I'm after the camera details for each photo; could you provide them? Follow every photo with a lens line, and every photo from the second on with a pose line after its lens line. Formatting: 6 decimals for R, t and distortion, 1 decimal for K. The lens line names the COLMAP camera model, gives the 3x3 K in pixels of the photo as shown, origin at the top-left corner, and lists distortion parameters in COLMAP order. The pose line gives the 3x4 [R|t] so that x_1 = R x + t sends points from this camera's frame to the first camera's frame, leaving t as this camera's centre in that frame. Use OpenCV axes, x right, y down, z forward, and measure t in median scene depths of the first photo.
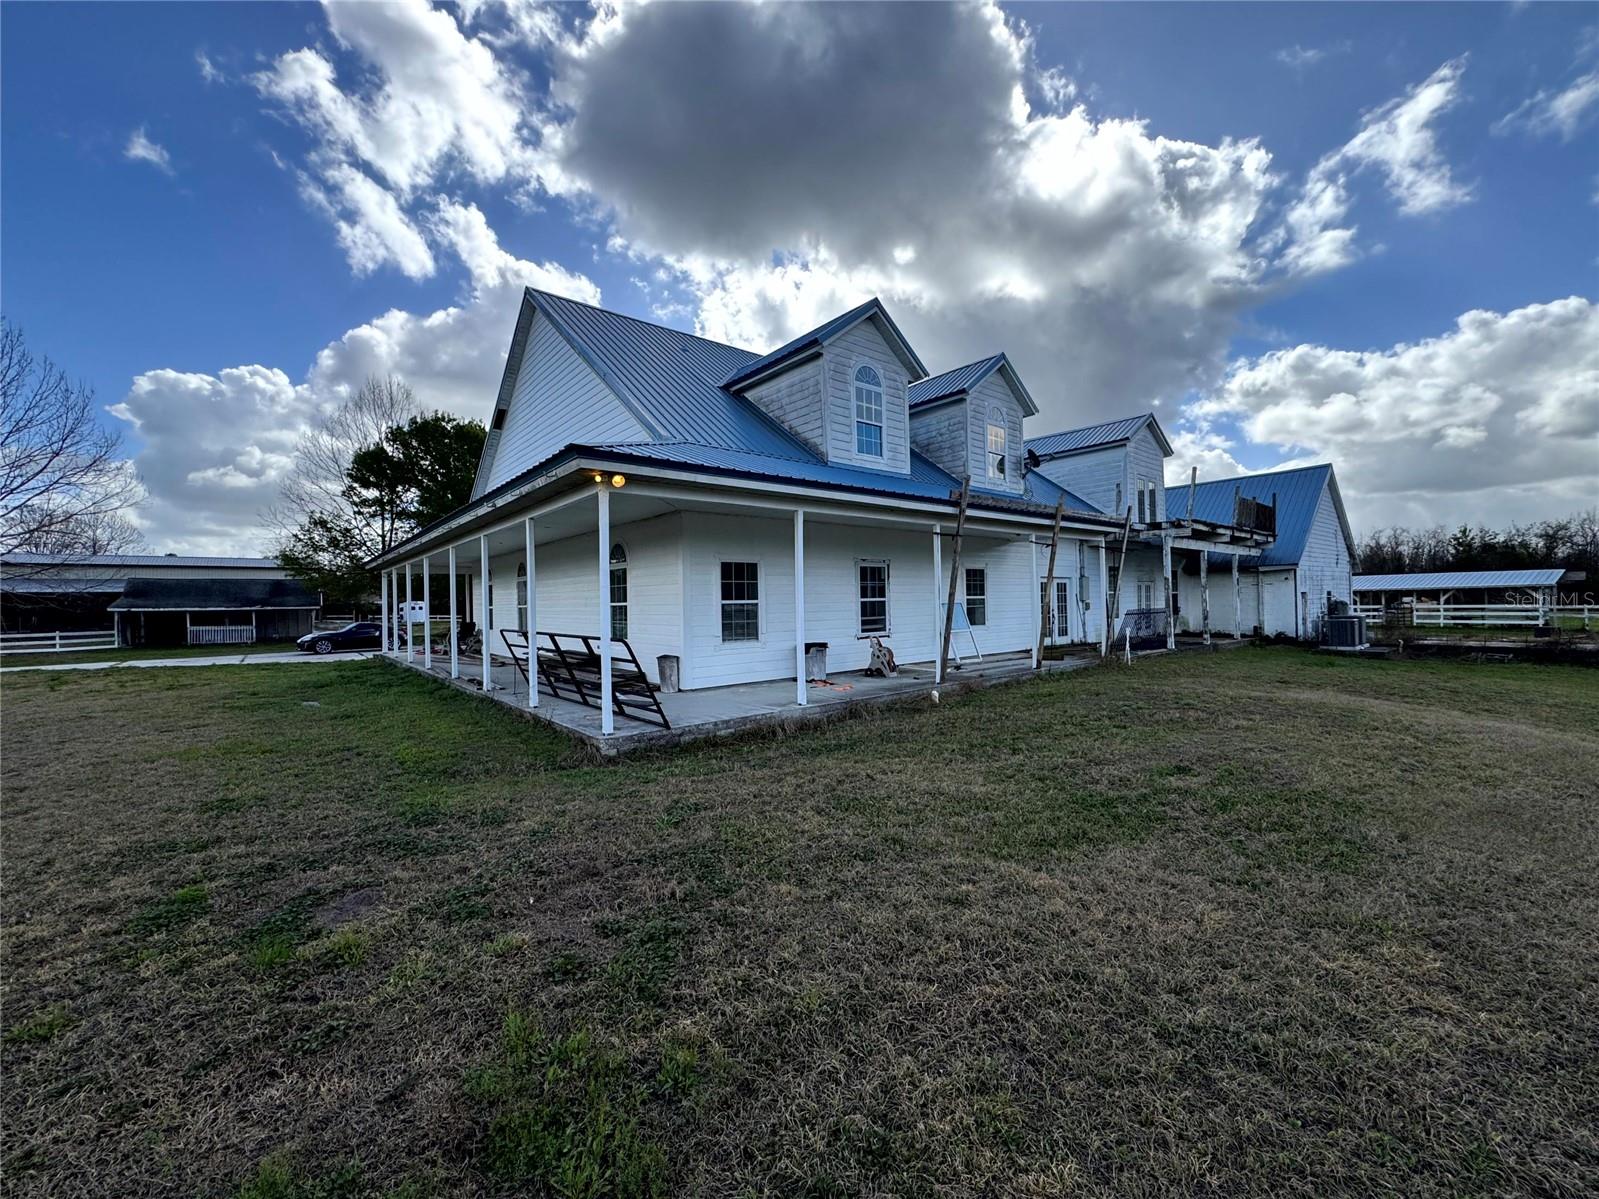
lens RADIAL K [[638.8, 0, 800.8], [0, 638.8, 604.9], [0, 0, 1]] dist [0.000528, 0.000135]
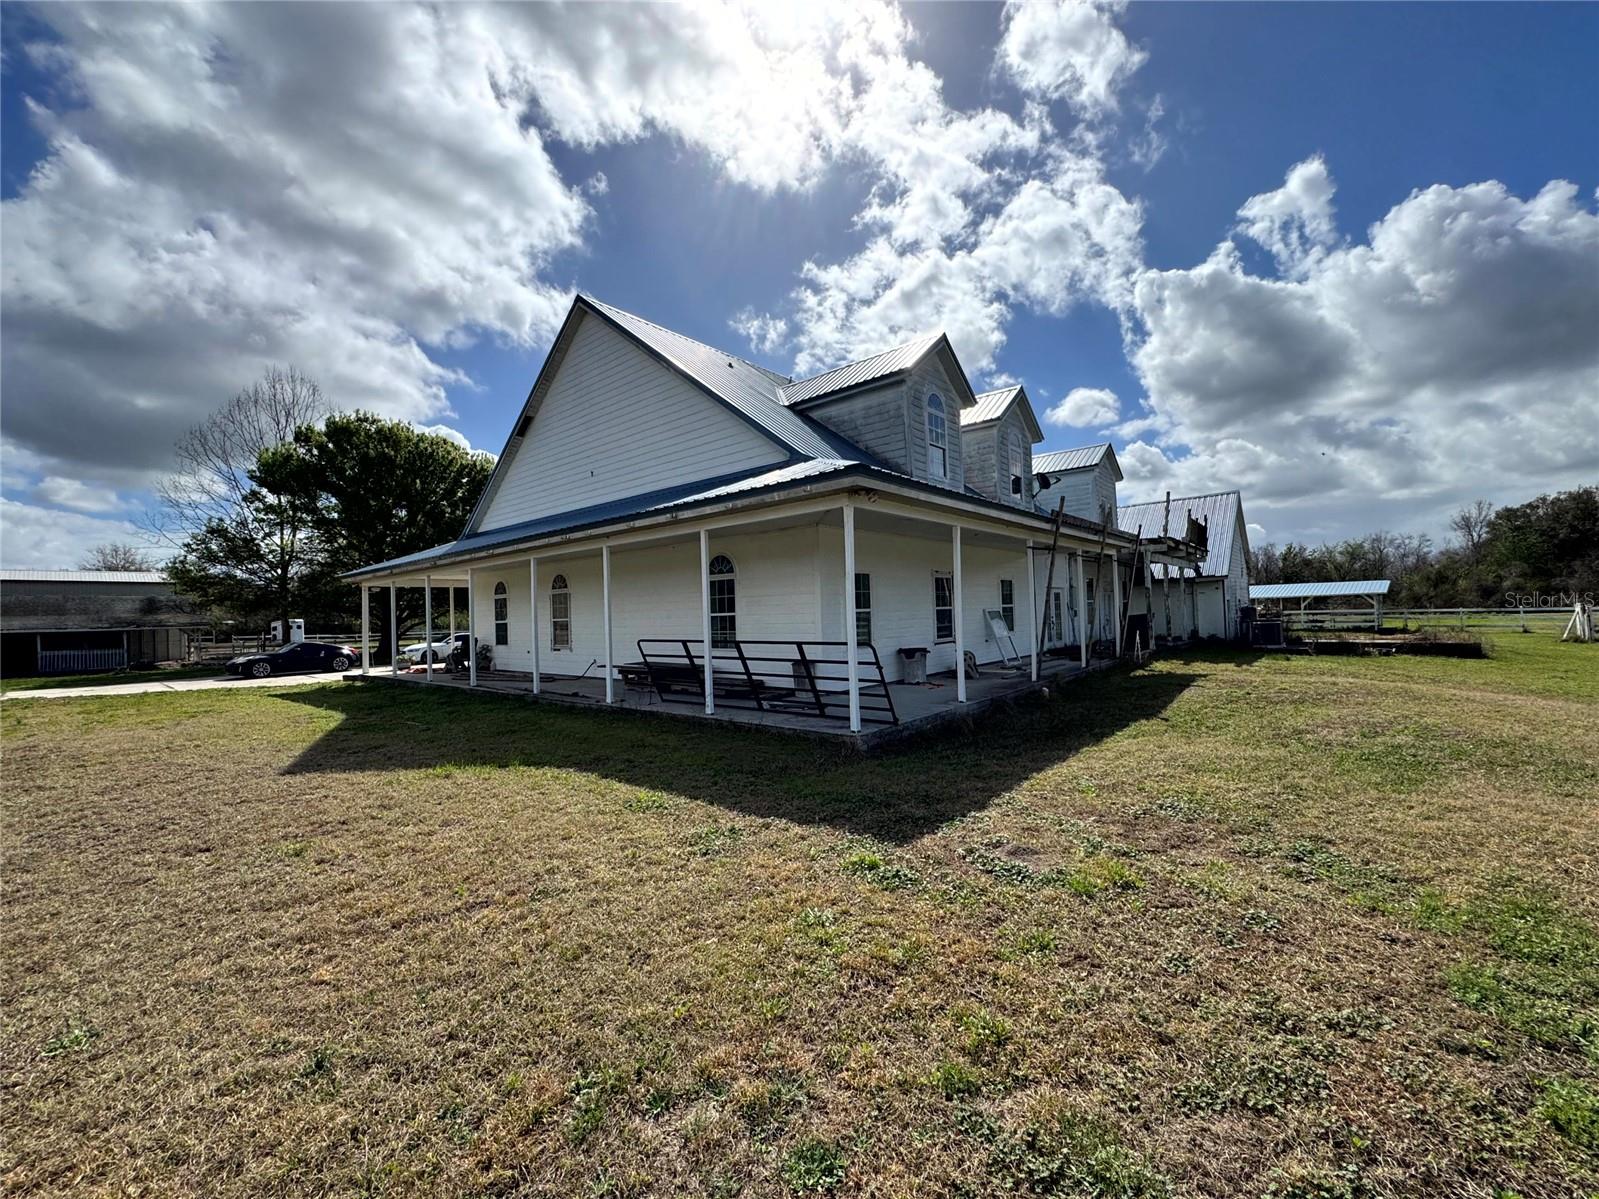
lens RADIAL K [[638.8, 0, 800.8], [0, 638.8, 604.9], [0, 0, 1]] dist [0.000528, 0.000135]
pose [[0.984722, -0.008970, 0.173904, -0.234339], [0.012670, 0.999716, -0.020175, 0.003863], [-0.173673, 0.022071, 0.984556, -0.017973]]
